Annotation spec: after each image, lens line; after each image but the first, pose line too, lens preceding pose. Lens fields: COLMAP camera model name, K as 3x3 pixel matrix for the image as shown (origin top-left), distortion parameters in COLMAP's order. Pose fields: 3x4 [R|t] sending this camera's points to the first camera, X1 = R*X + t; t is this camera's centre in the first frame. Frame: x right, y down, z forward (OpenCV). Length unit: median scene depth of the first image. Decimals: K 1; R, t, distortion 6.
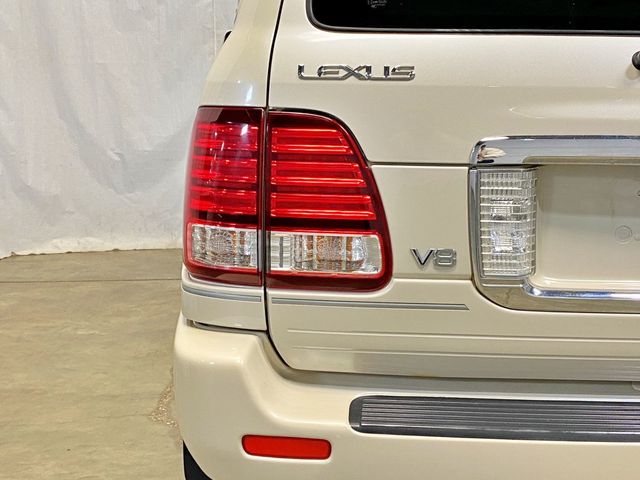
lens RADIAL K [[991.3, 0, 320.0], [0, 991.3, 240.0], [0, 0, 1]] dist [0.065768, -0.000119]
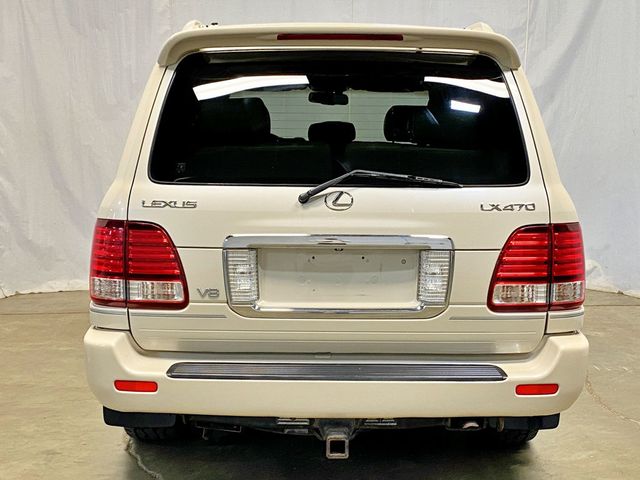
lens RADIAL K [[900.6, 0, 318.8], [0, 900.6, 227.1], [0, 0, 1]] dist [0.034130, -0.083777]
pose [[0.999807, -0.008713, 0.017602, 0.302532], [0.009677, 0.998416, -0.055422, -0.011742], [-0.017091, 0.055582, 0.998308, -0.853692]]
